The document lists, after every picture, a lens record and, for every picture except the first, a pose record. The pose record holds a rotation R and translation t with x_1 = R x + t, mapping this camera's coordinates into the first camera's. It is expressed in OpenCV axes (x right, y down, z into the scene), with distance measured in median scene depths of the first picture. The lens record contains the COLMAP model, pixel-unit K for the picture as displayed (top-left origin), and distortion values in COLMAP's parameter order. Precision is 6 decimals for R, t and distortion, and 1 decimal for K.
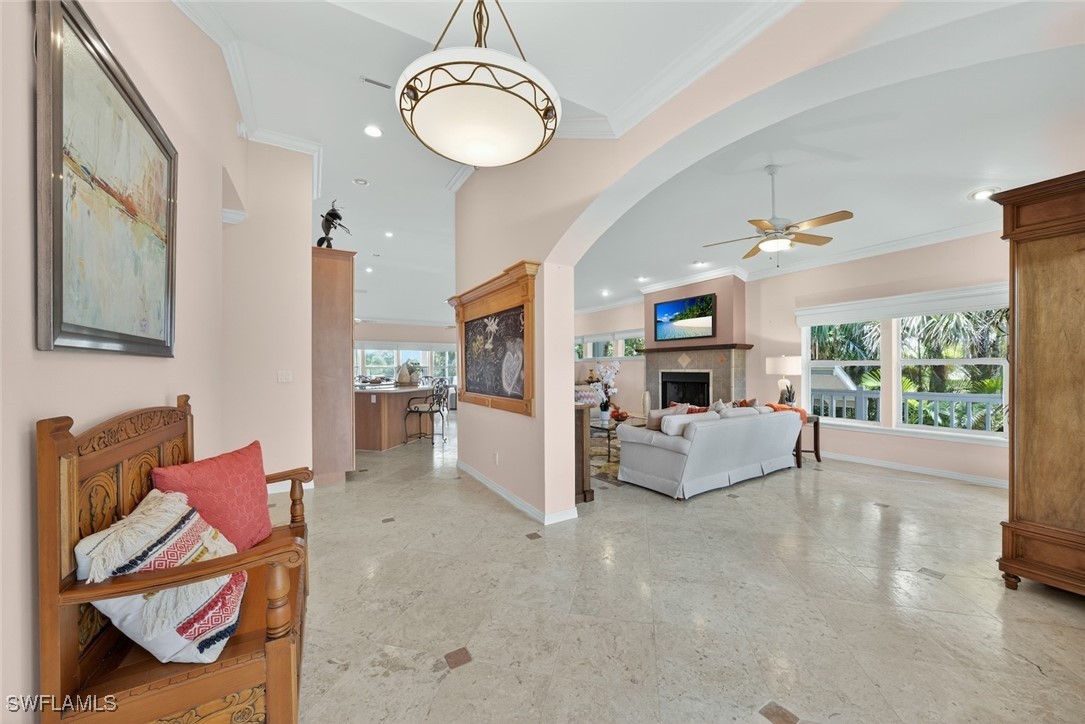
lens RADIAL K [[395.0, 0, 541.7], [0, 395.0, 365.4], [0, 0, 1]] dist [-0.001272, -0.000009]
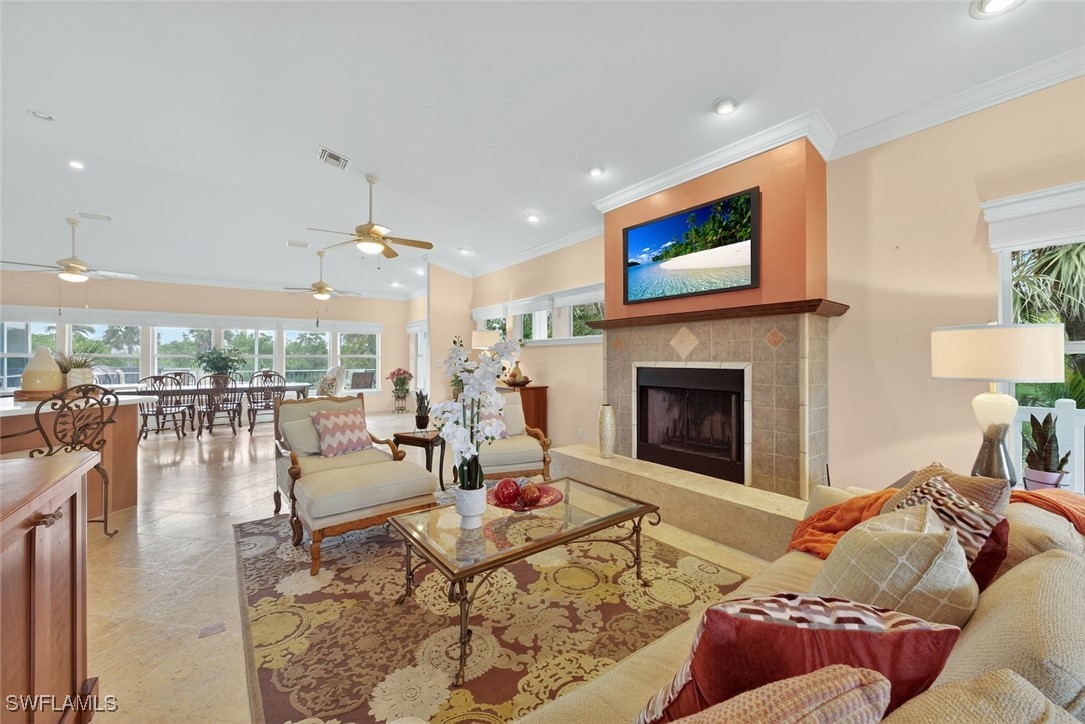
lens RADIAL K [[422.6, 0, 543.9], [0, 422.6, 357.4], [0, 0, 1]] dist [-0.001731, -0.000089]
pose [[0.996176, 0.002089, 0.087345, 0.154485], [-0.002637, 0.999978, 0.006163, 0.002496], [-0.087330, -0.006369, 0.996159, 0.526992]]
